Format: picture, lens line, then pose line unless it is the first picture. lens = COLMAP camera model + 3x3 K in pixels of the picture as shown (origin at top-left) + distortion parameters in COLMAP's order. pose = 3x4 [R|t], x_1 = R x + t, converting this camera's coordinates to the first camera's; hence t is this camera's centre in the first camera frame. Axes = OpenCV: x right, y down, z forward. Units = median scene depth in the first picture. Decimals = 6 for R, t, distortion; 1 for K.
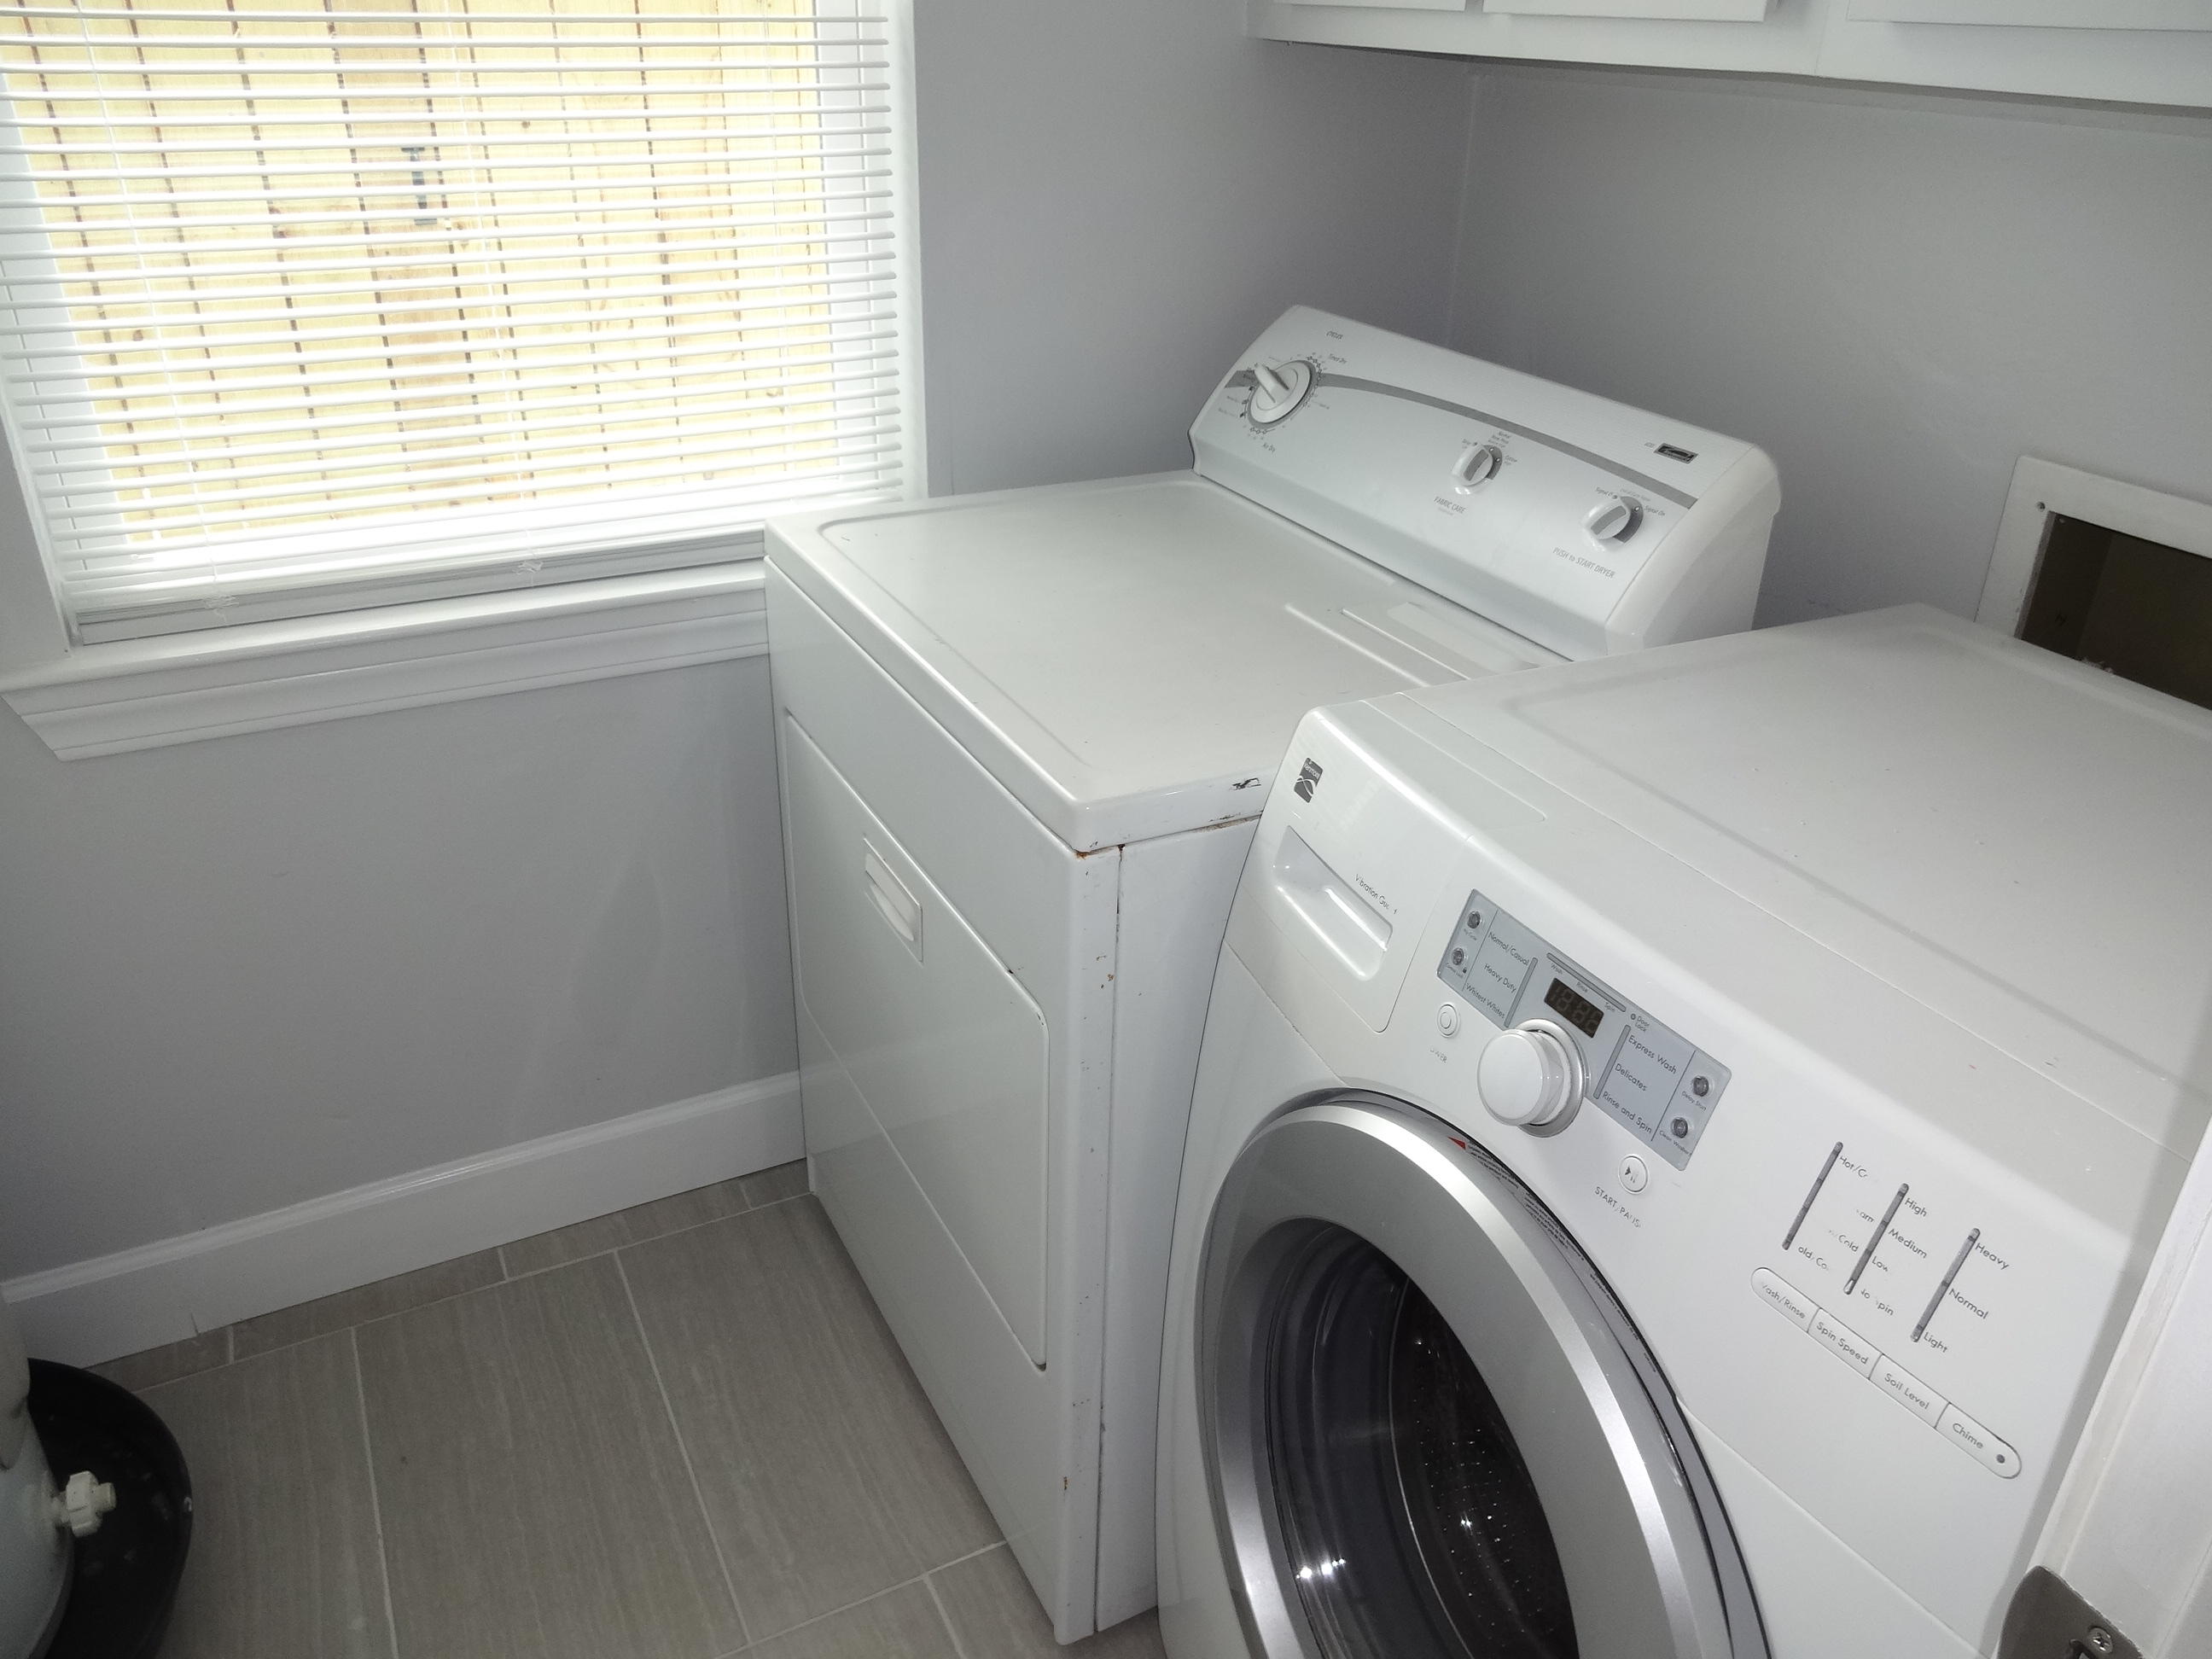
lens RADIAL K [[1601.3, 0, 1106.0], [0, 1601.3, 829.5], [0, 0, 1]] dist [-0.002286, -0.015347]
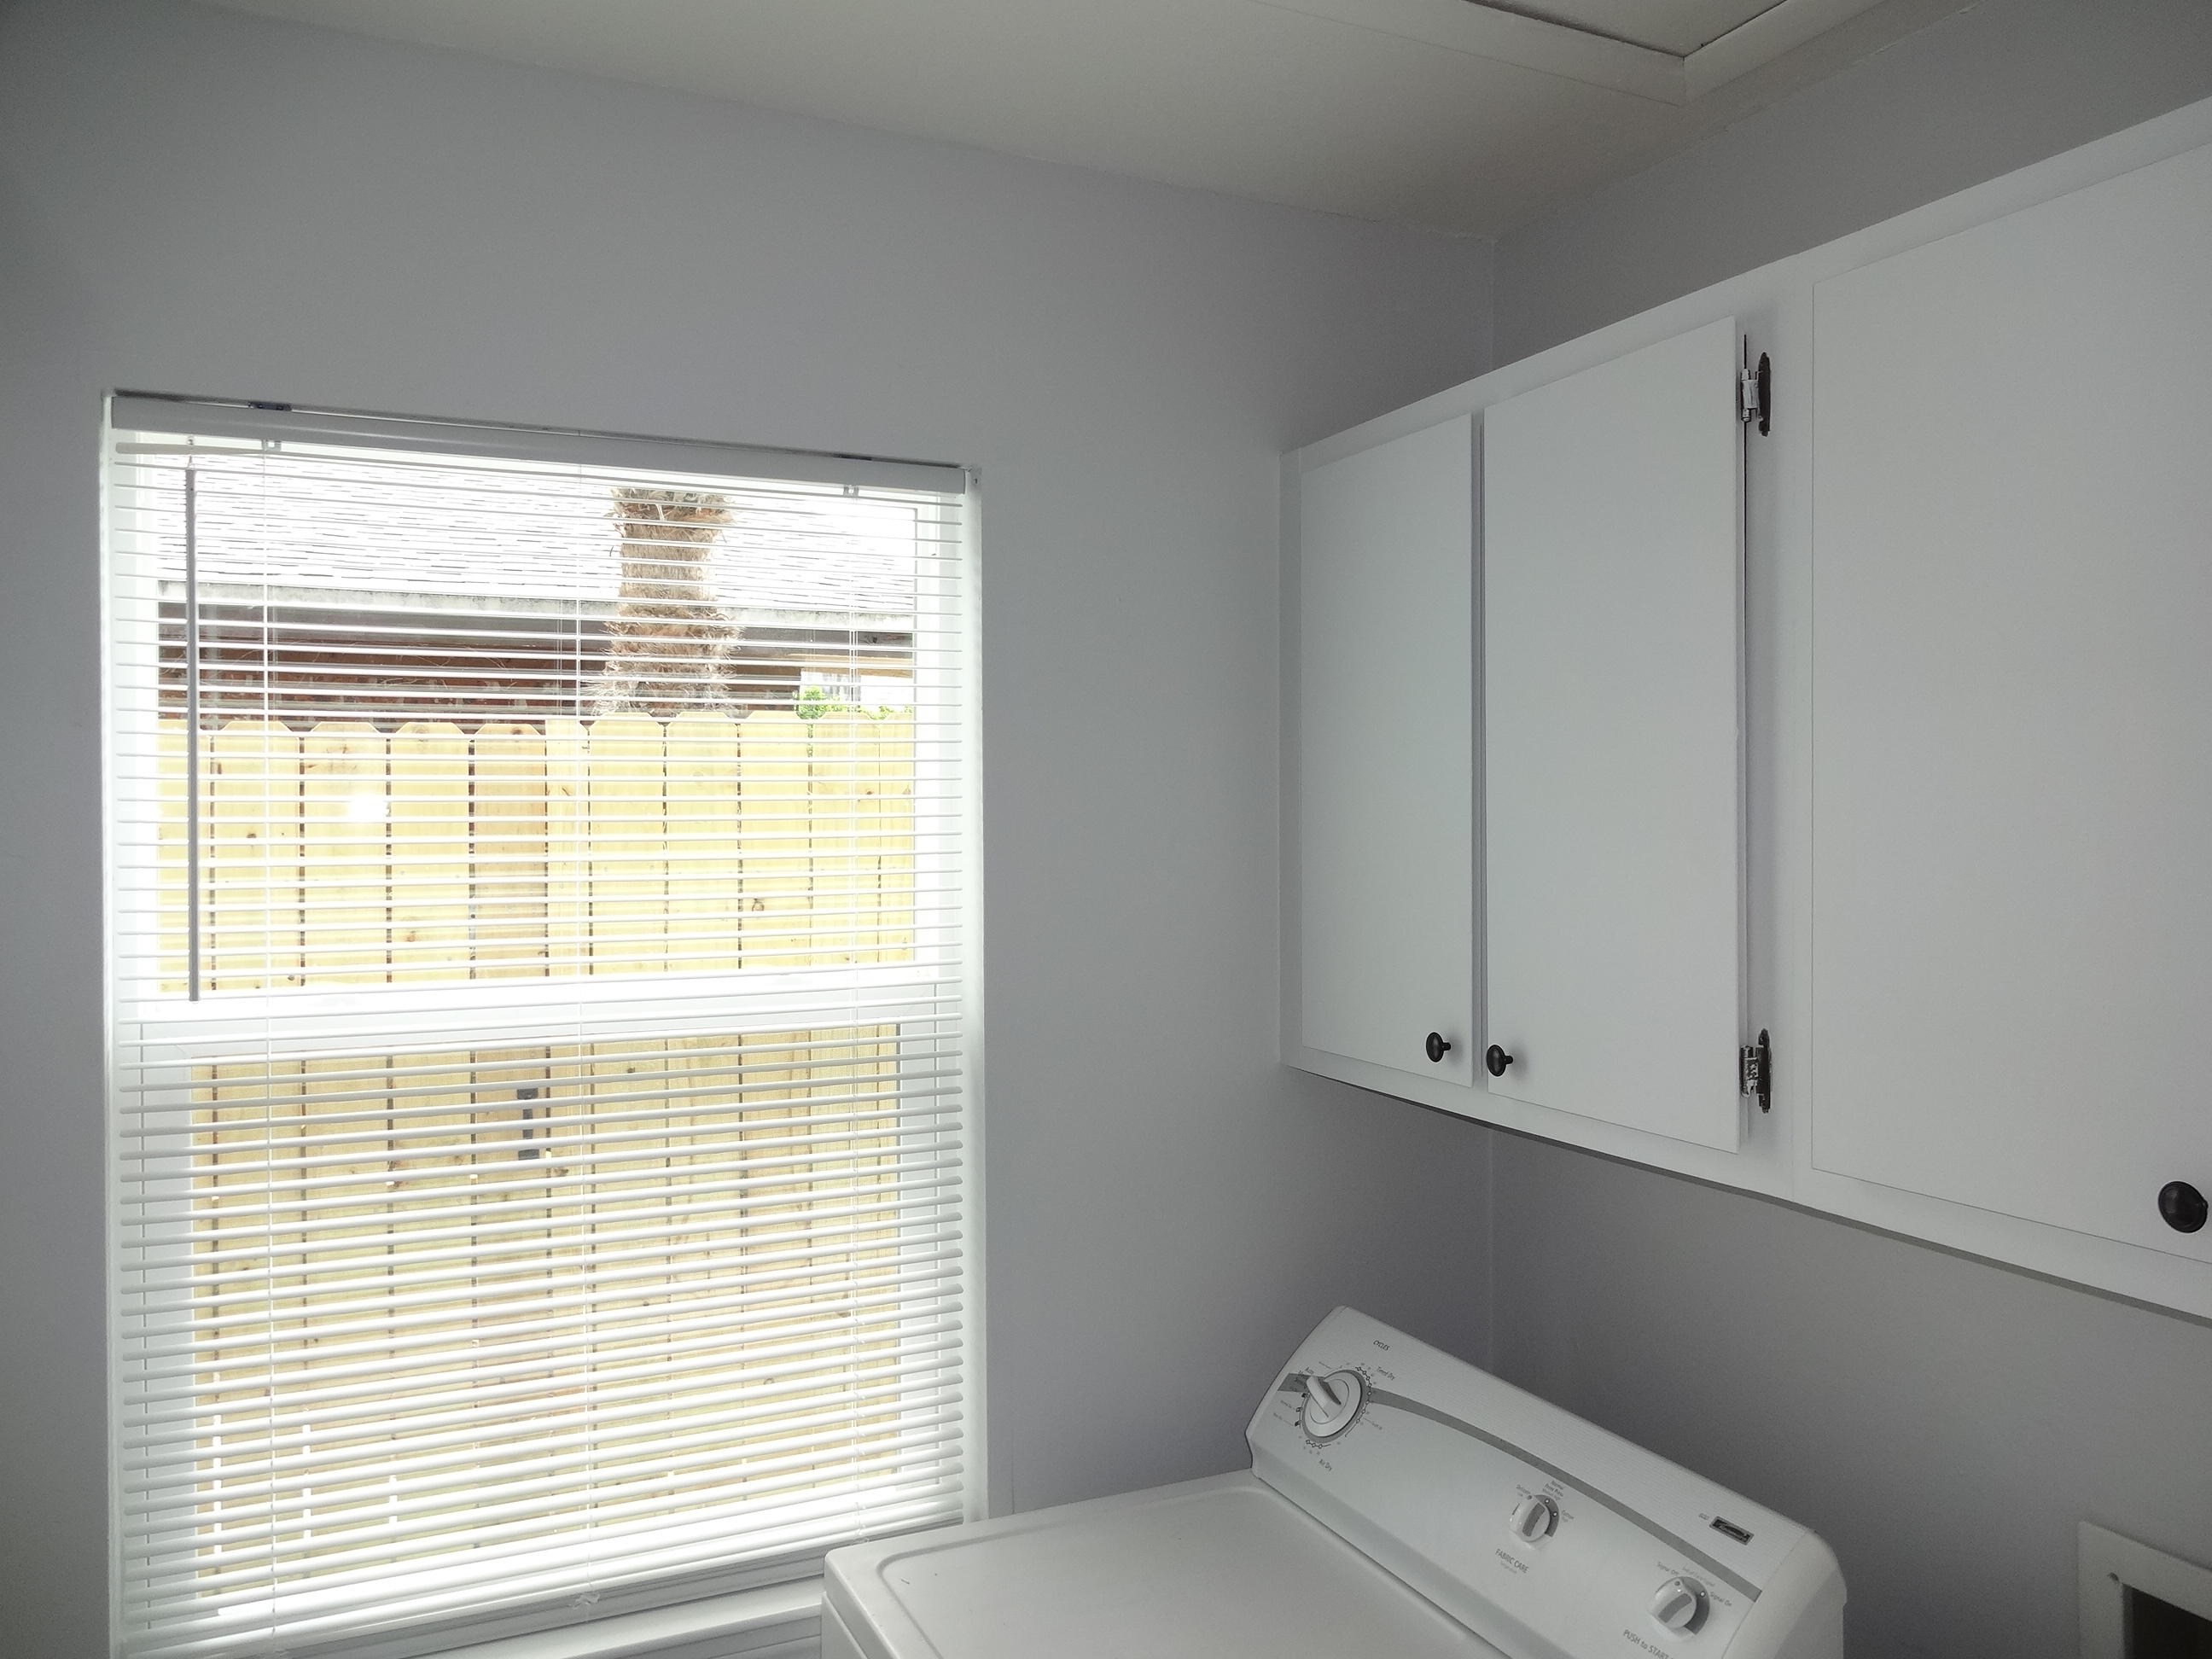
lens RADIAL K [[1601.3, 0, 1106.0], [0, 1601.3, 829.5], [0, 0, 1]] dist [-0.002286, -0.015347]
pose [[0.999153, -0.028804, -0.029374, 0.004510], [0.012843, 0.896706, -0.442441, -0.150917], [0.039084, 0.441689, 0.896316, -0.086282]]
